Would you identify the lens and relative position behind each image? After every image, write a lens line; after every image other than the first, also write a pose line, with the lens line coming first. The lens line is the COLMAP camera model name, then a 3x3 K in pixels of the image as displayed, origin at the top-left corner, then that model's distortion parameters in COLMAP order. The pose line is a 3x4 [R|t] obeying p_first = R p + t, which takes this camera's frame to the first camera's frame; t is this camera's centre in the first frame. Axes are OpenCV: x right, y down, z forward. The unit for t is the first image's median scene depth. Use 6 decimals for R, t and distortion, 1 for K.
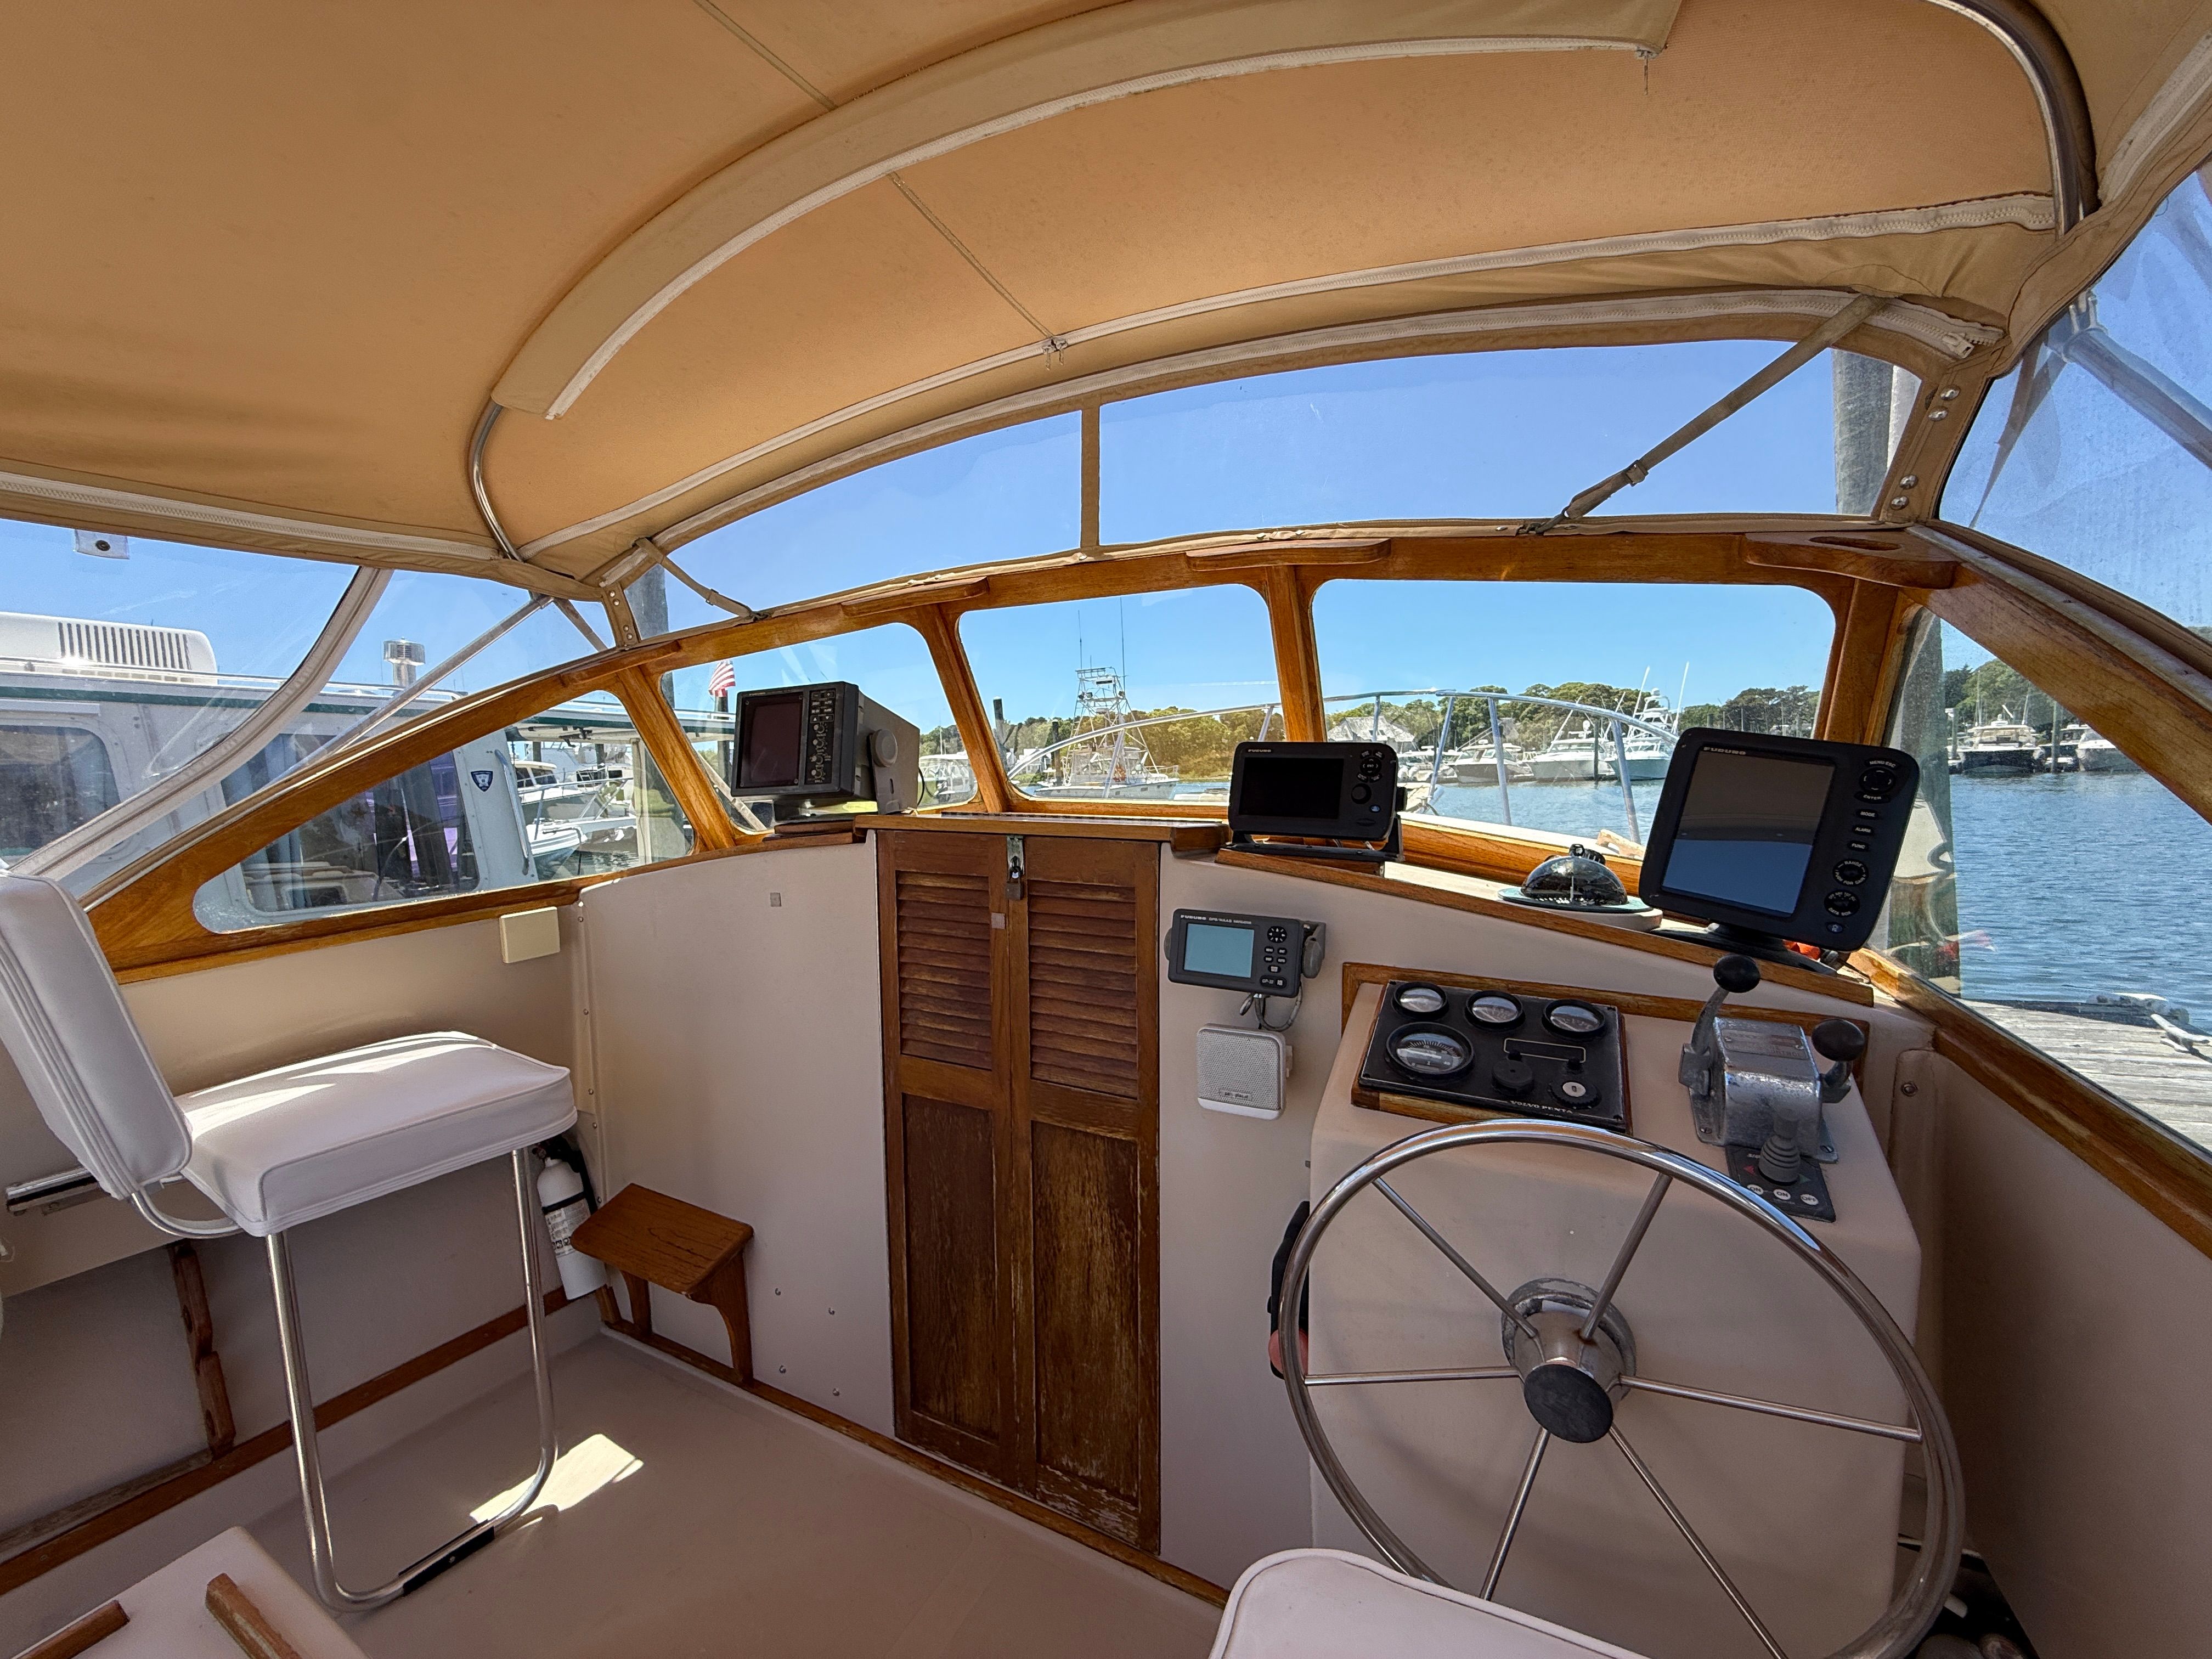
lens RADIAL K [[872.2, 0, 1109.2], [0, 872.2, 827.9], [0, 0, 1]] dist [0.000105, 0.000224]
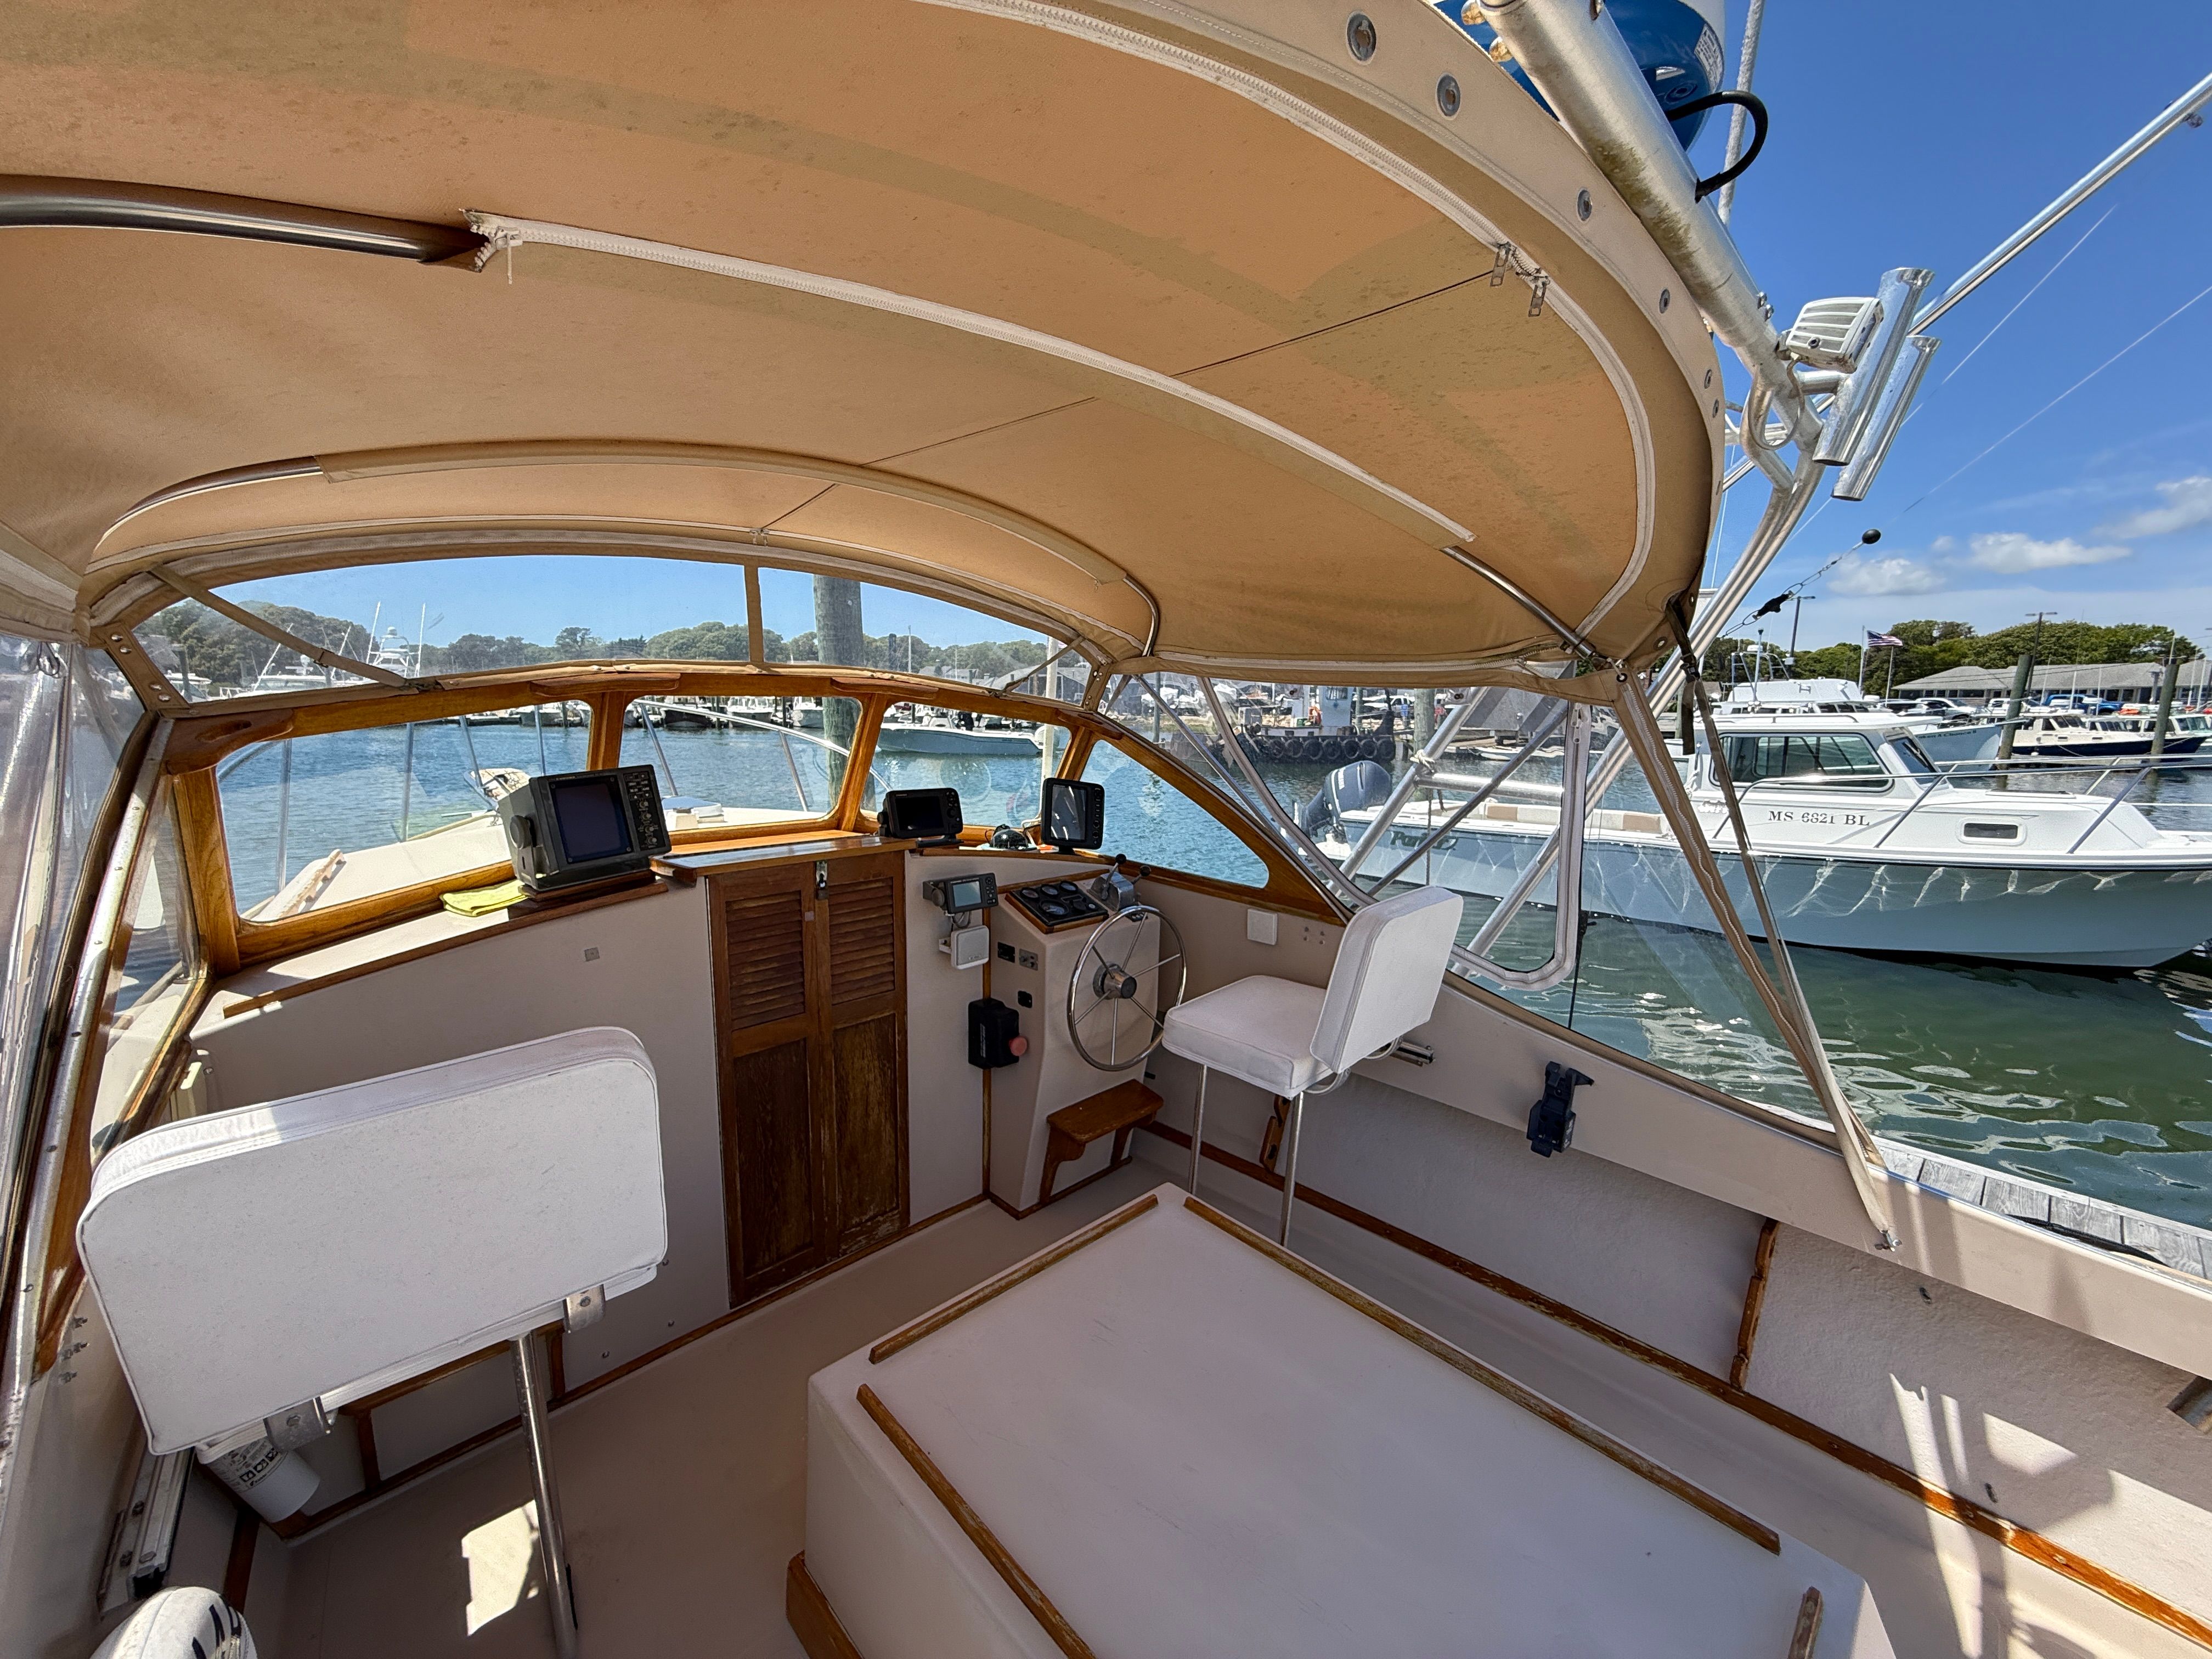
lens RADIAL K [[868.1, 0, 1096.5], [0, 868.1, 830.2], [0, 0, 1]] dist [0.000851, -0.000048]
pose [[0.306732, -0.123015, 0.943813, -1.592627], [0.059003, 0.992163, 0.110142, -0.211657], [-0.949965, 0.021903, 0.311587, 0.009881]]
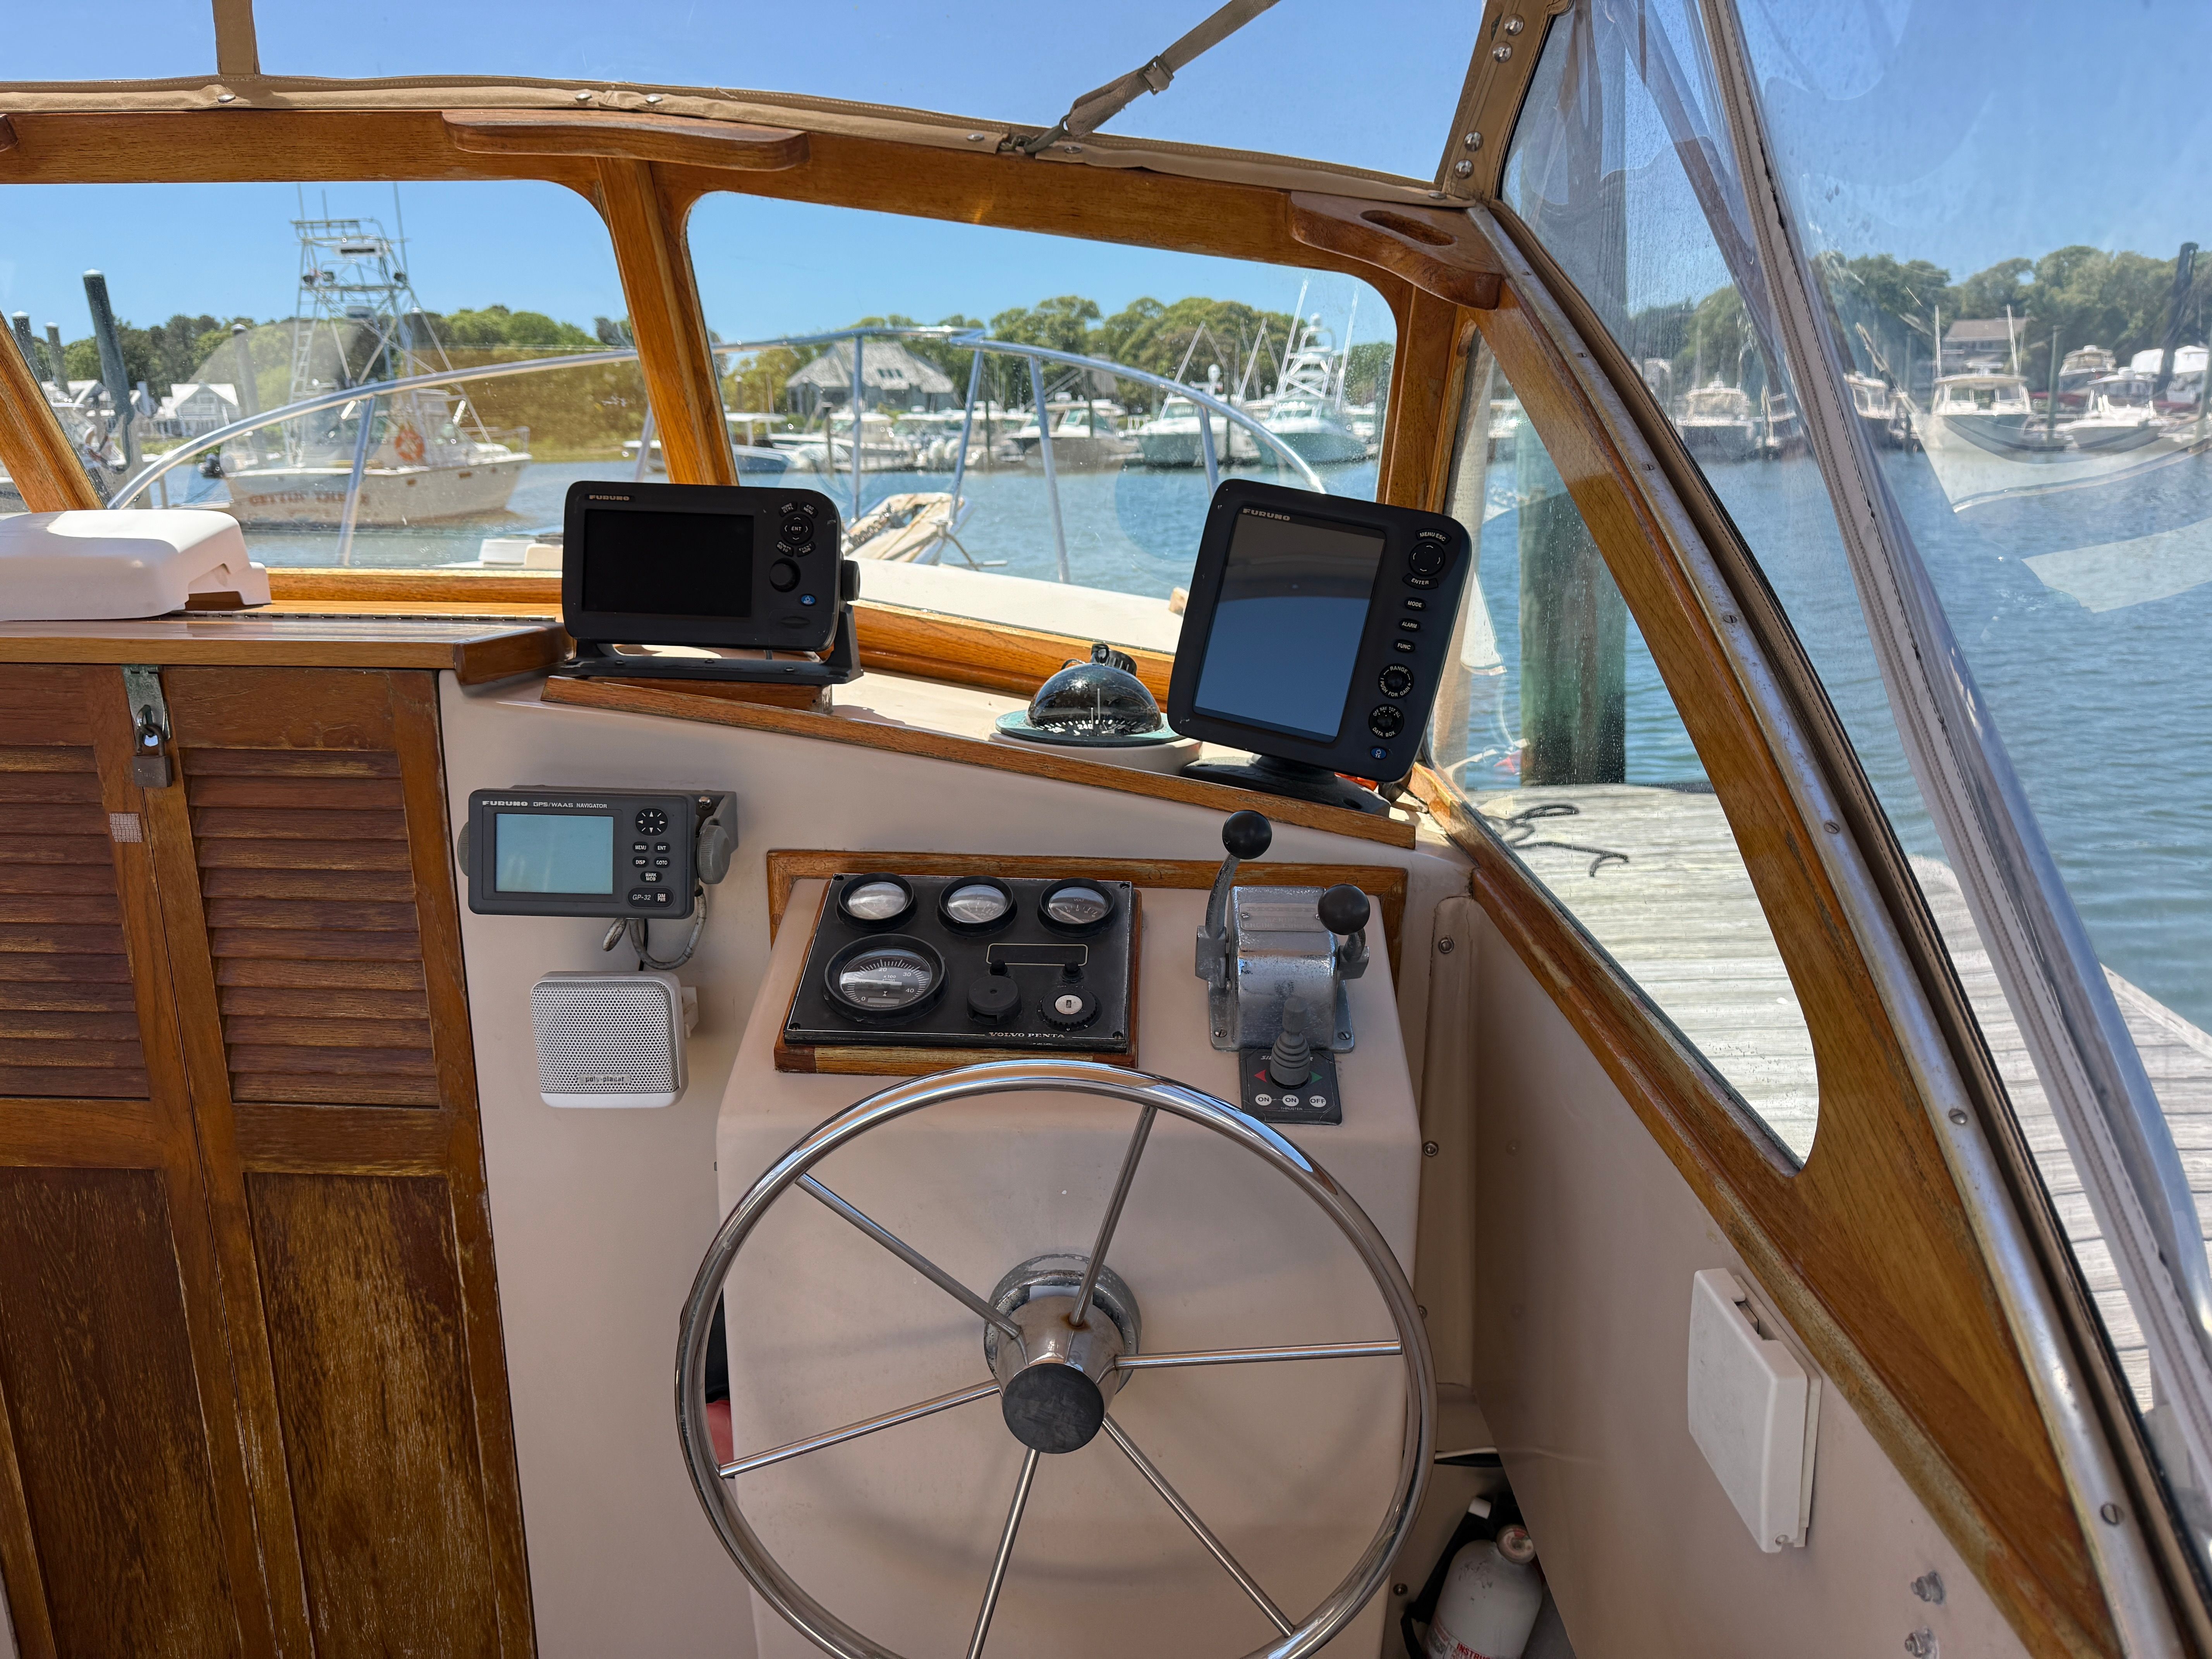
lens RADIAL K [[1535.7, 0, 1095.9], [0, 1535.7, 824.3], [0, 0, 1]] dist [0.057152, -0.074900]
pose [[0.910558, -0.096149, 0.402045, 0.034223], [0.026145, 0.984022, 0.176114, -0.051061], [-0.412554, -0.149851, 0.898523, -0.097785]]
